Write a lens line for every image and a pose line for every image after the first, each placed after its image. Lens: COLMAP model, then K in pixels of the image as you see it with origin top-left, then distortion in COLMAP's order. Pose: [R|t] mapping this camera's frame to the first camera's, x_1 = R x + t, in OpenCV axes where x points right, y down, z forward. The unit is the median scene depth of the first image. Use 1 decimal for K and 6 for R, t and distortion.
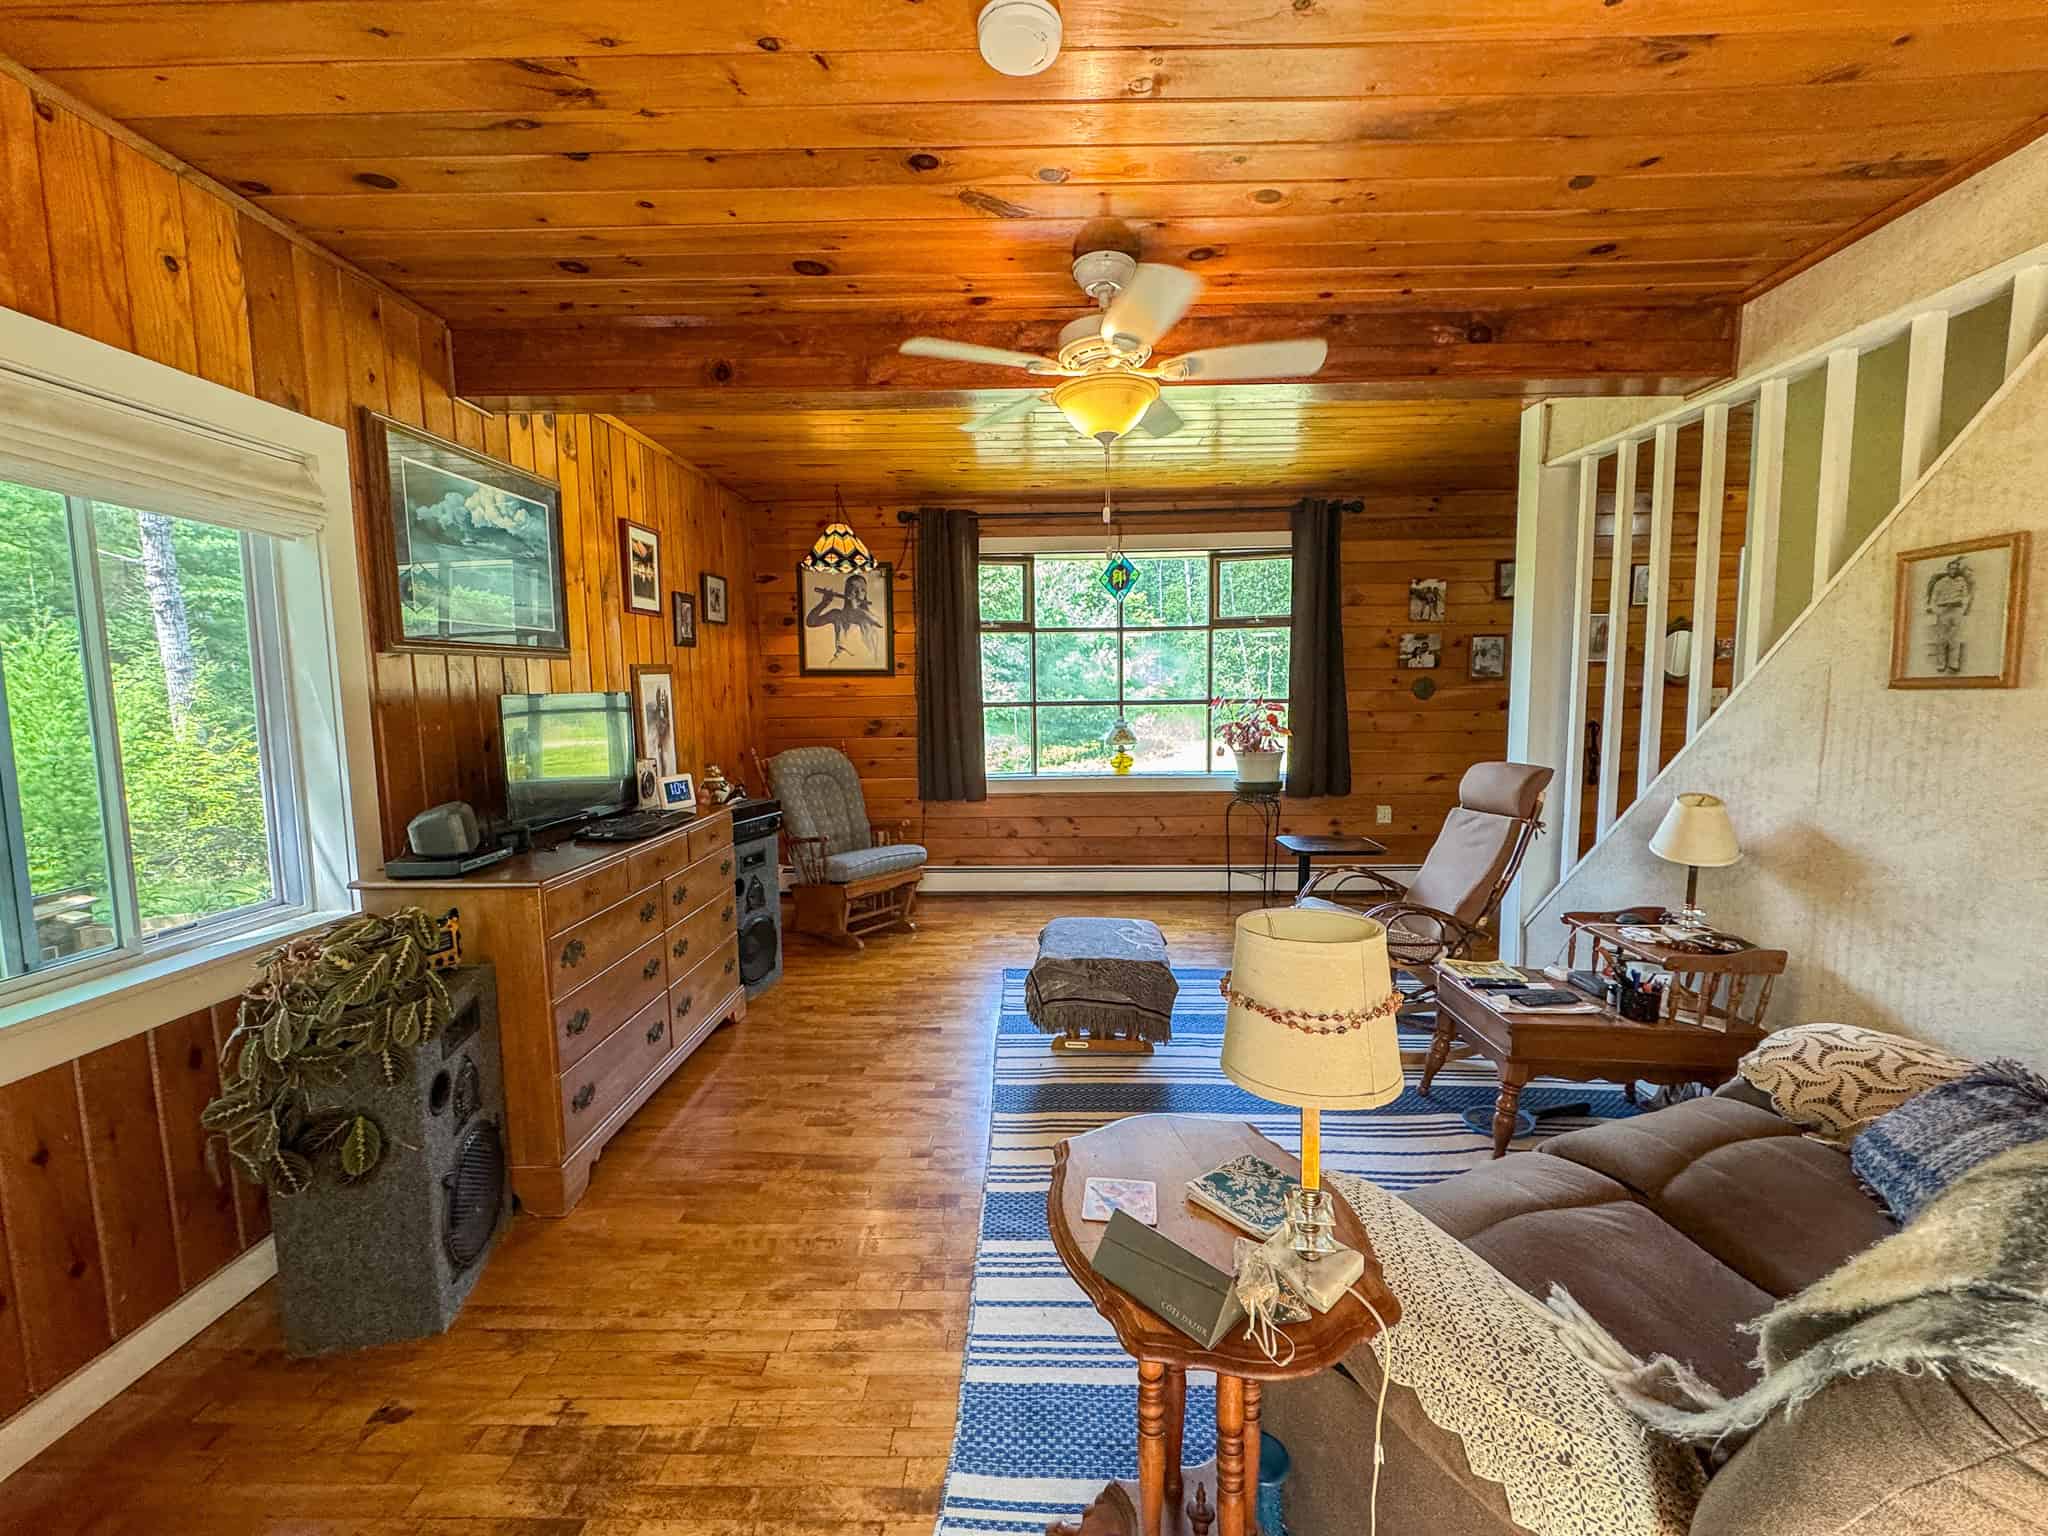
lens RADIAL K [[830.9, 0, 1023.5], [0, 830.9, 764.7], [0, 0, 1]] dist [-0.003421, 0.000373]
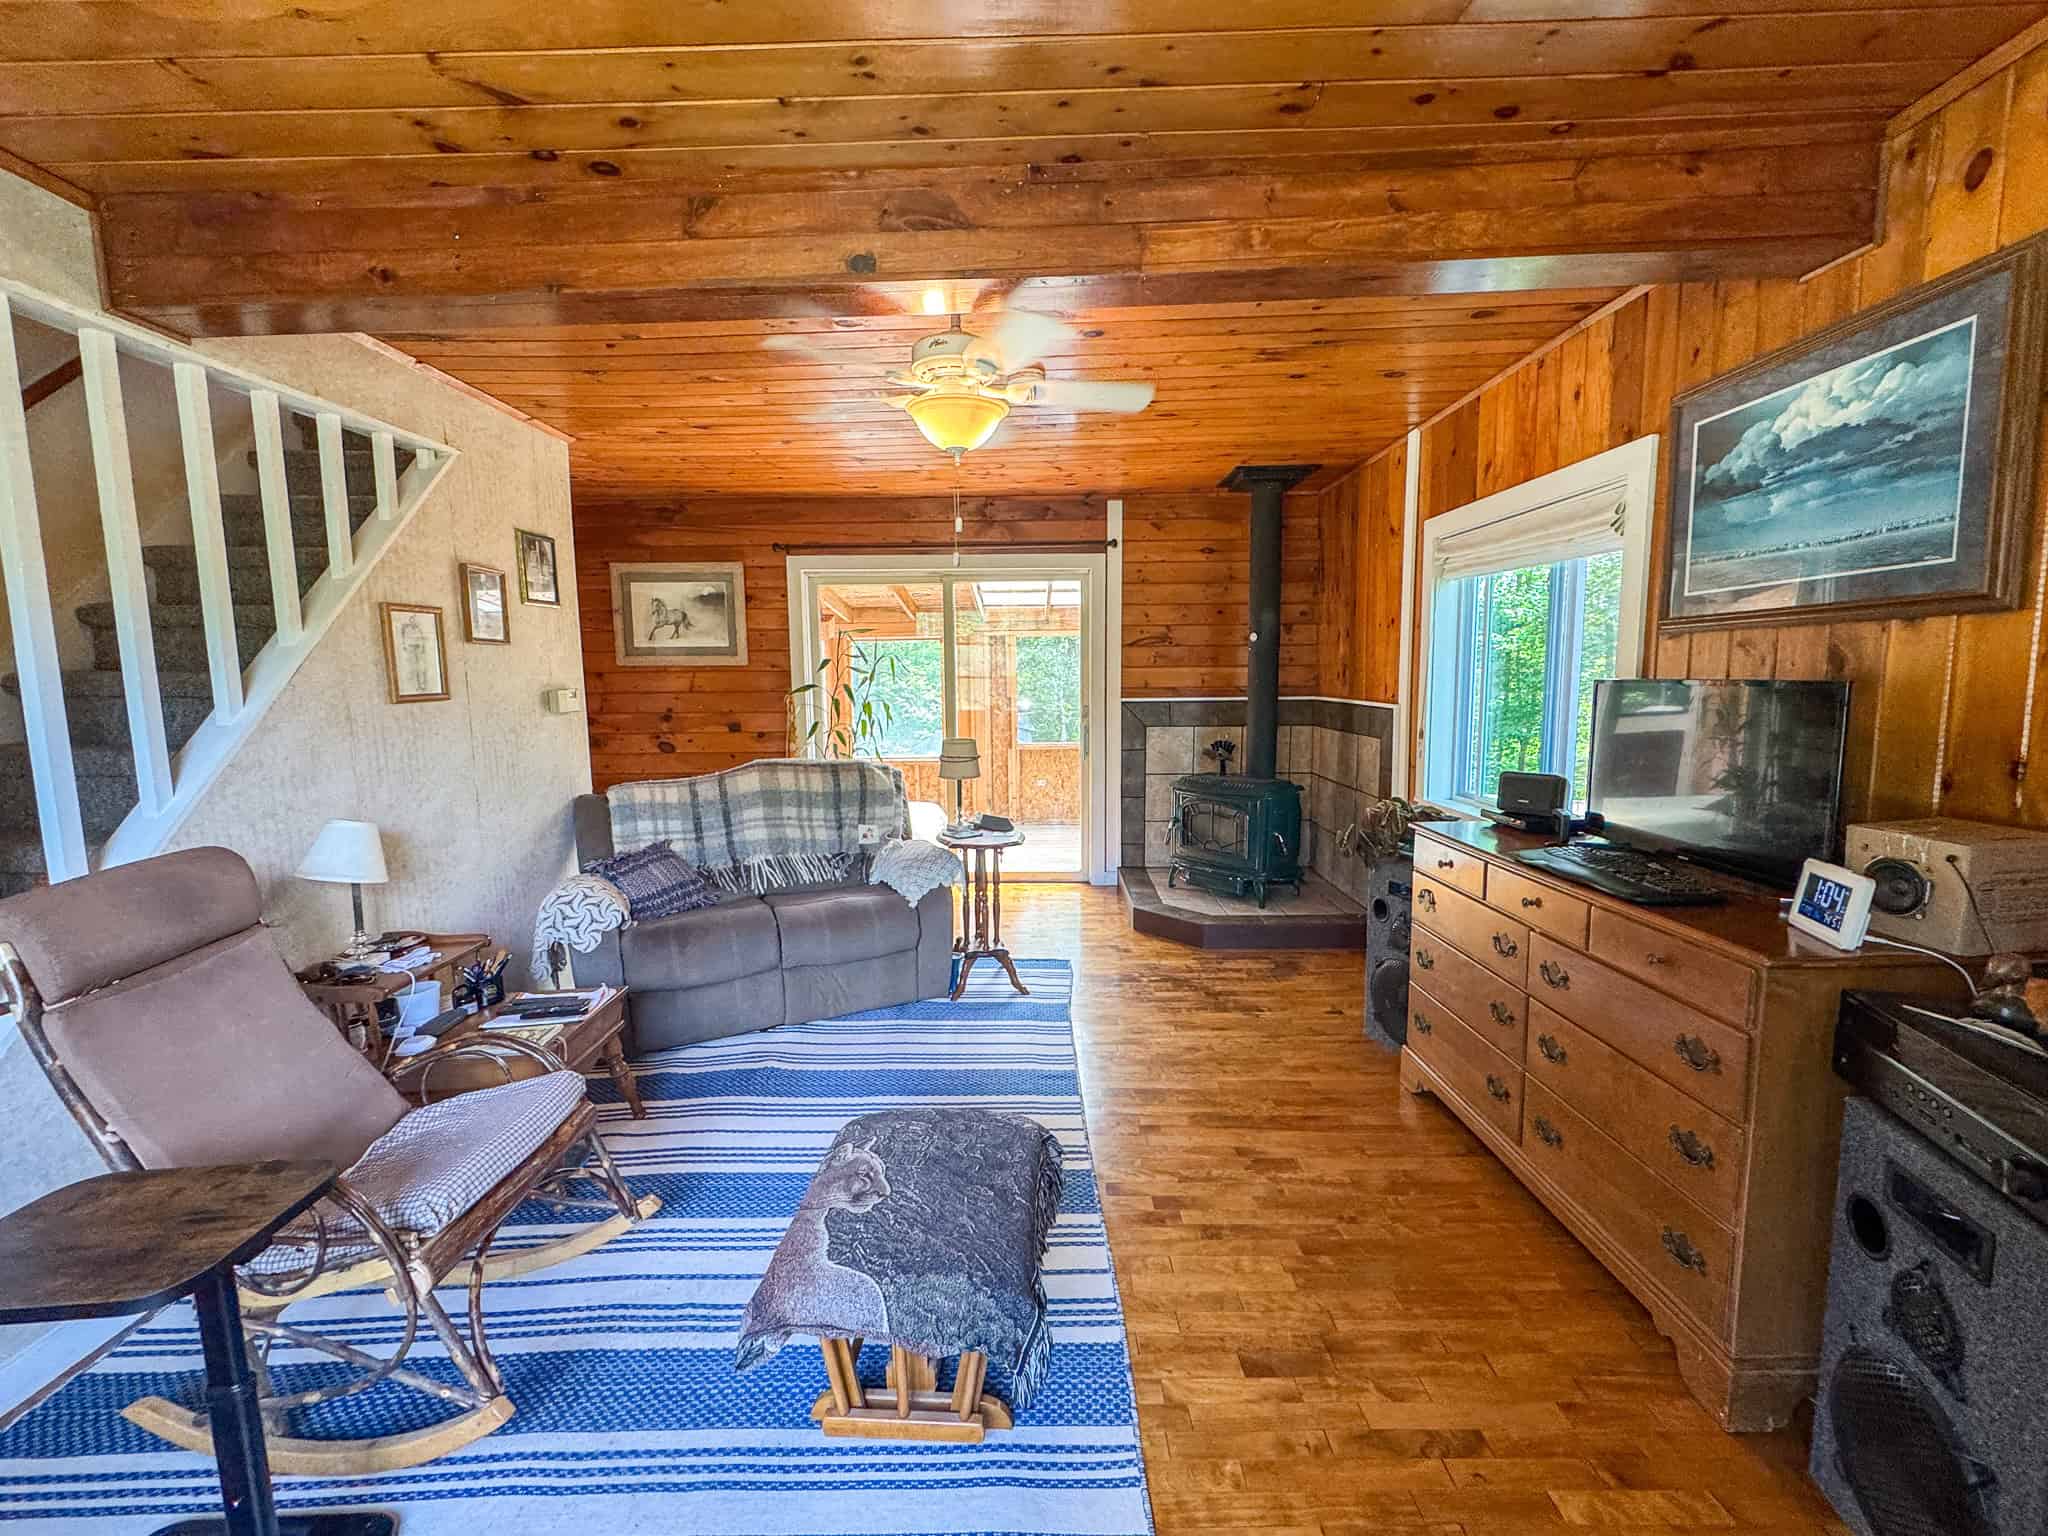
lens RADIAL K [[830.9, 0, 1012.6], [0, 830.9, 769.4], [0, 0, 1]] dist [-0.003421, 0.000373]
pose [[-0.999436, 0.027311, -0.019556, 0.049565], [0.022729, 0.978508, 0.204952, -0.175934], [0.024733, 0.204392, -0.978577, 1.759768]]
